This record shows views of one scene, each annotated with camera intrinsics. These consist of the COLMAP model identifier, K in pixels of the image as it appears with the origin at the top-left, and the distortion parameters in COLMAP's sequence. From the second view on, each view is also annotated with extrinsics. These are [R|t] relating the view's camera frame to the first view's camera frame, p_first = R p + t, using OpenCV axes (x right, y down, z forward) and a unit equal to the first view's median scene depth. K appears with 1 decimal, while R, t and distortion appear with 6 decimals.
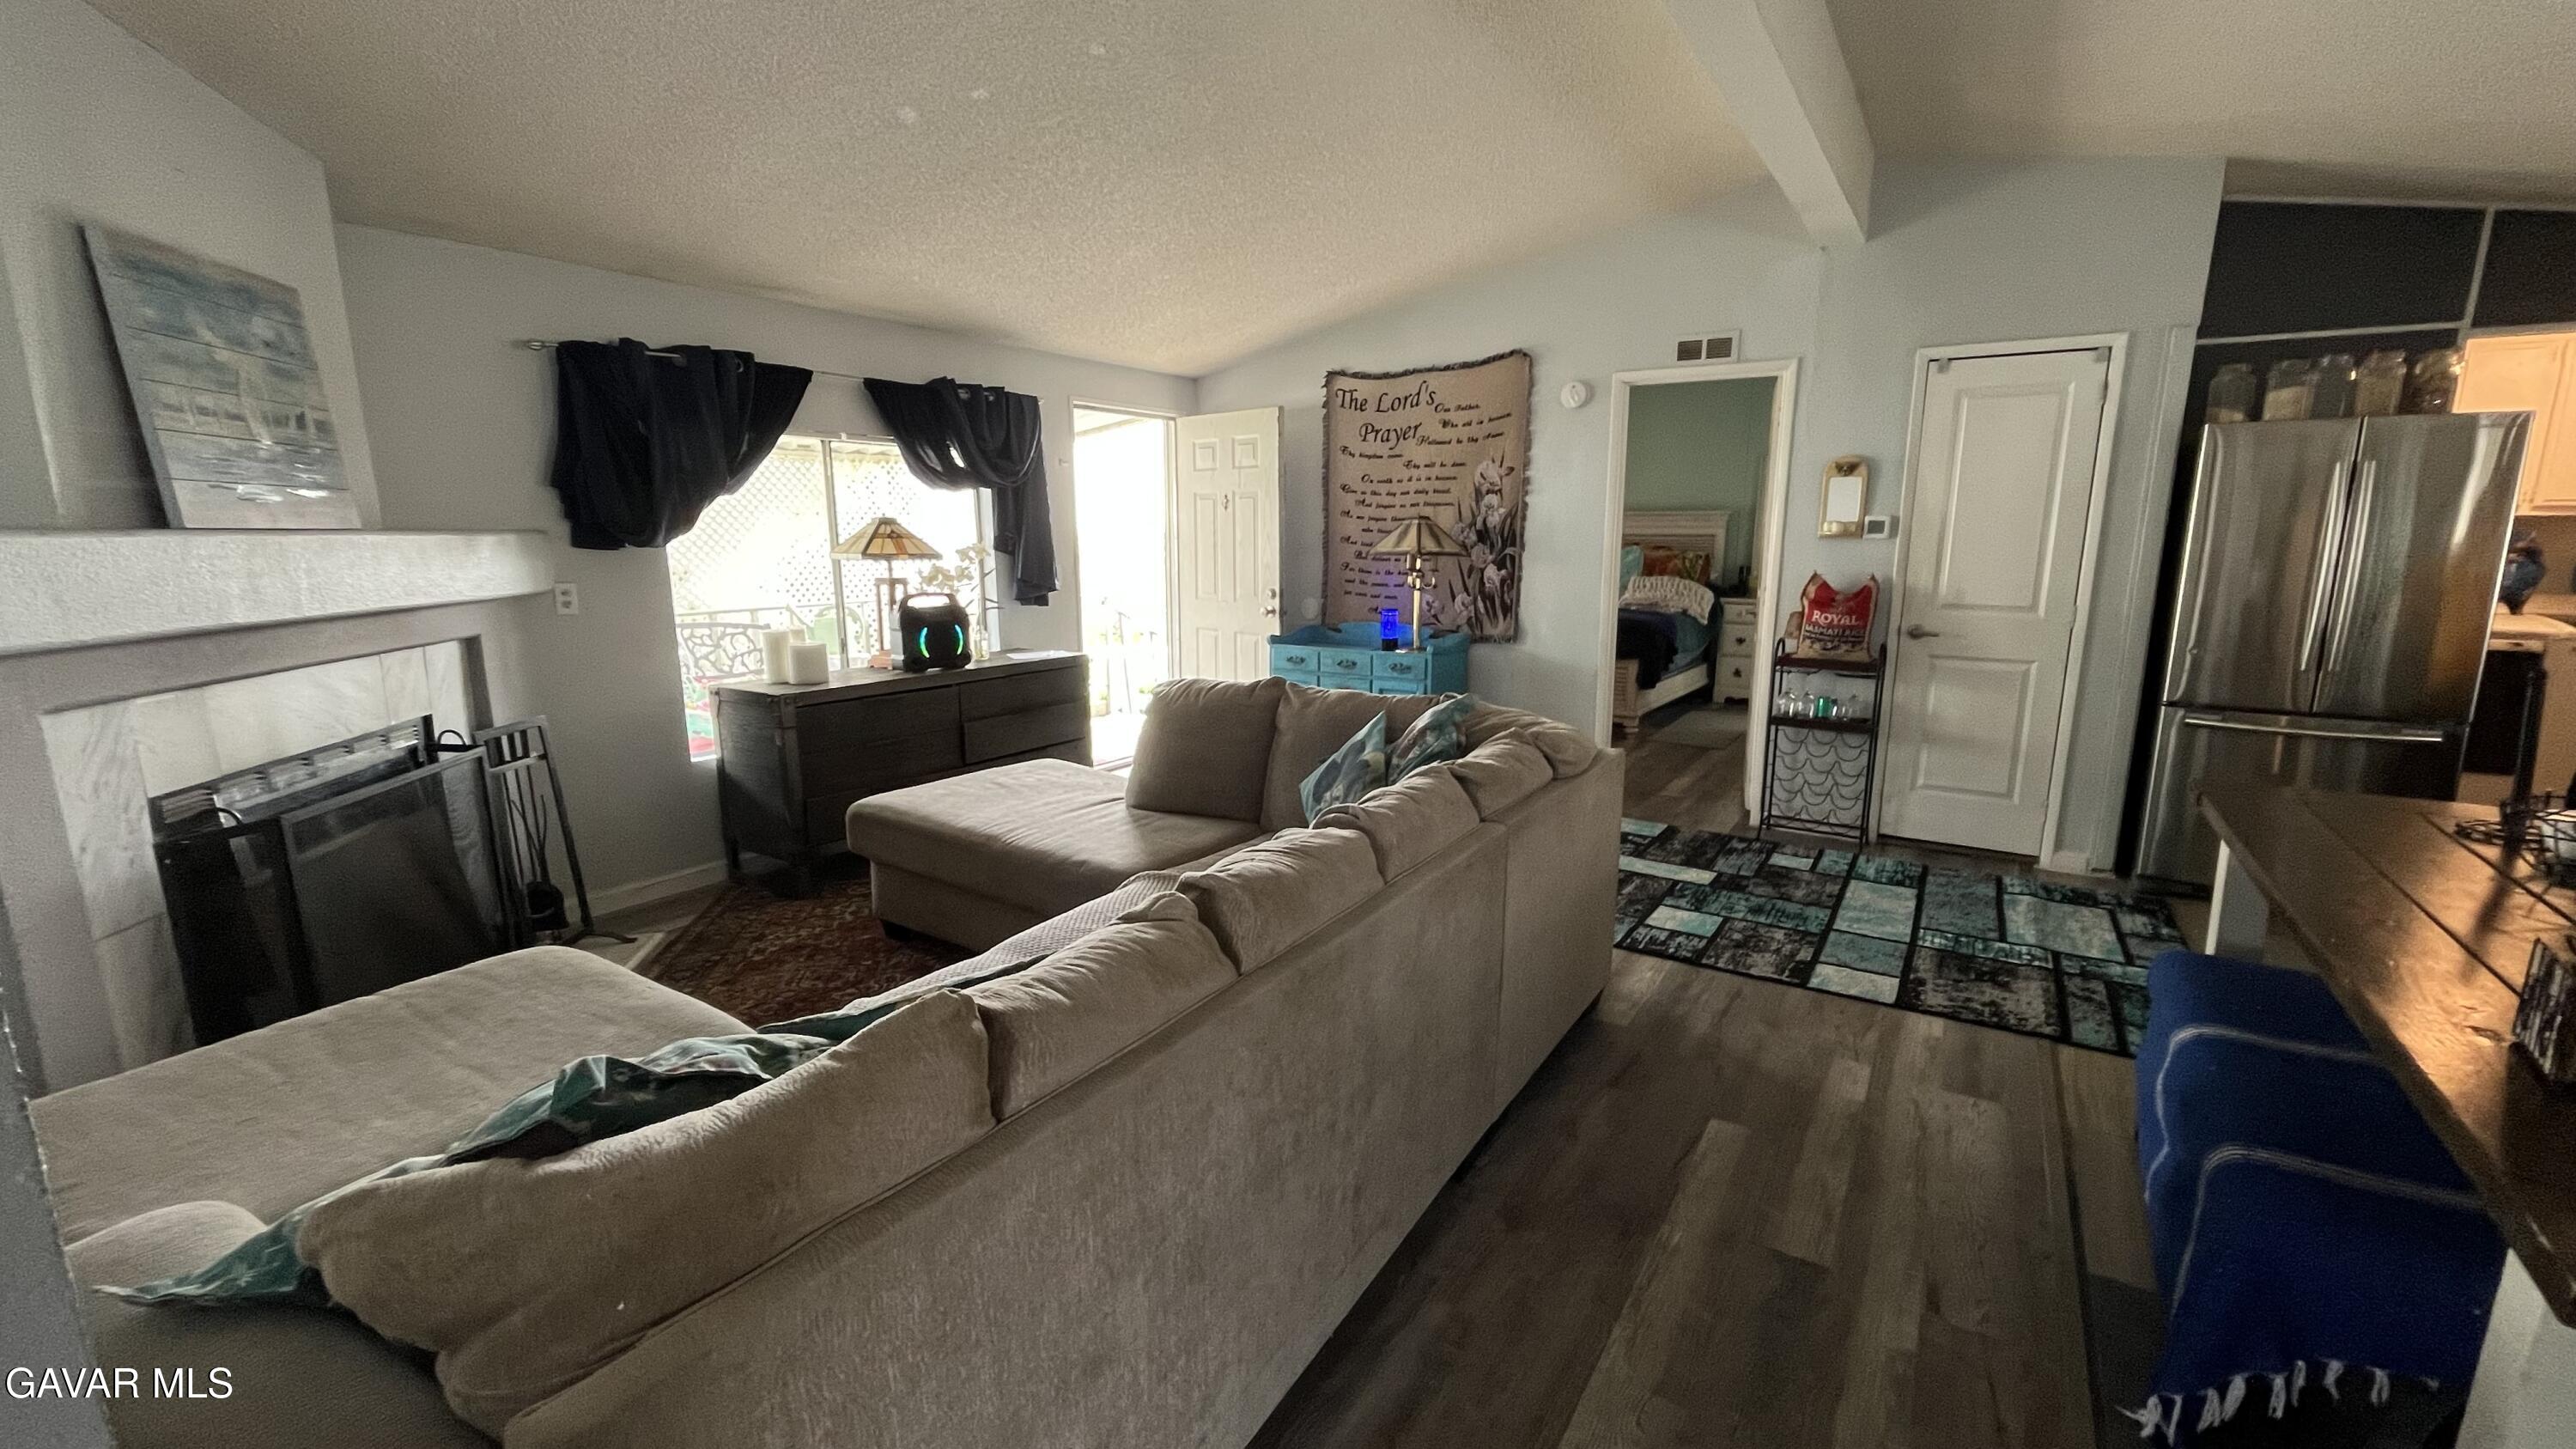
lens RADIAL K [[1035.3, 0, 1288.0], [0, 1035.3, 724.5], [0, 0, 1]] dist [-0.002022, -0.000110]
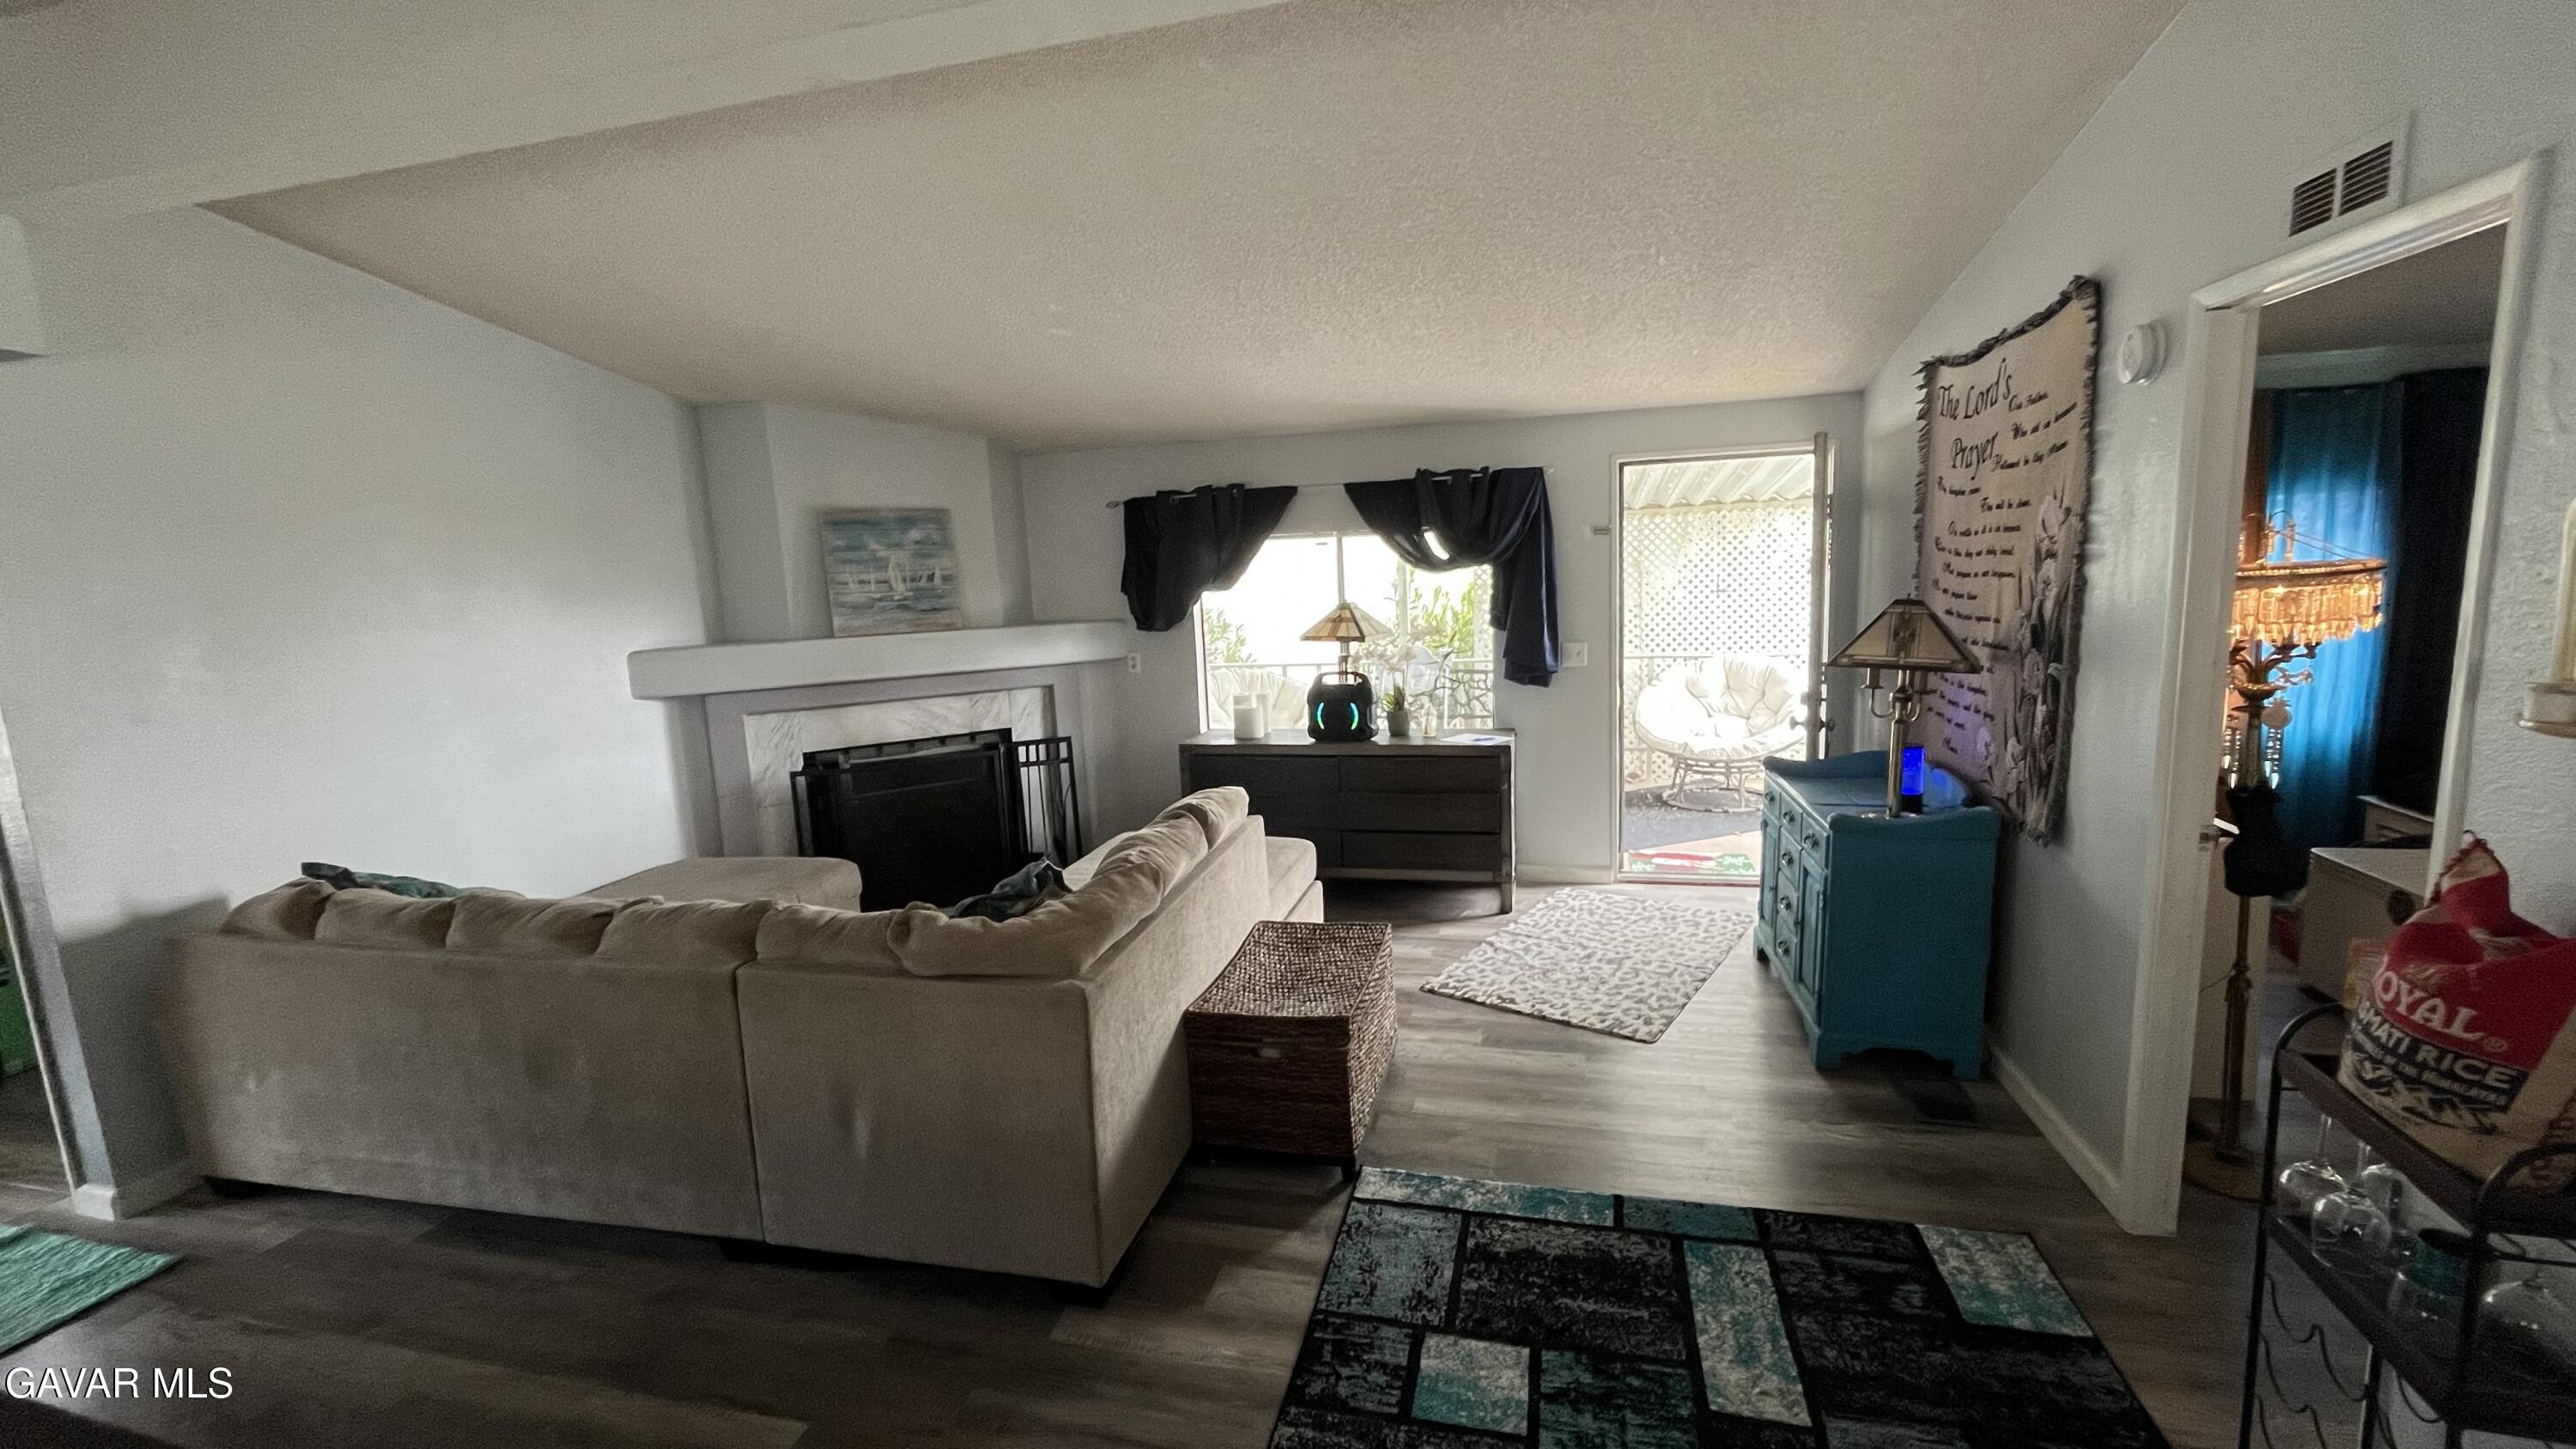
lens RADIAL K [[1035.3, 0, 1288.0], [0, 1035.3, 724.5], [0, 0, 1]] dist [-0.002022, -0.000110]
pose [[0.336206, 0.129381, -0.932859, 0.720267], [-0.132863, 0.987128, 0.089024, -0.172025], [0.932370, 0.094013, 0.349068, 0.592697]]
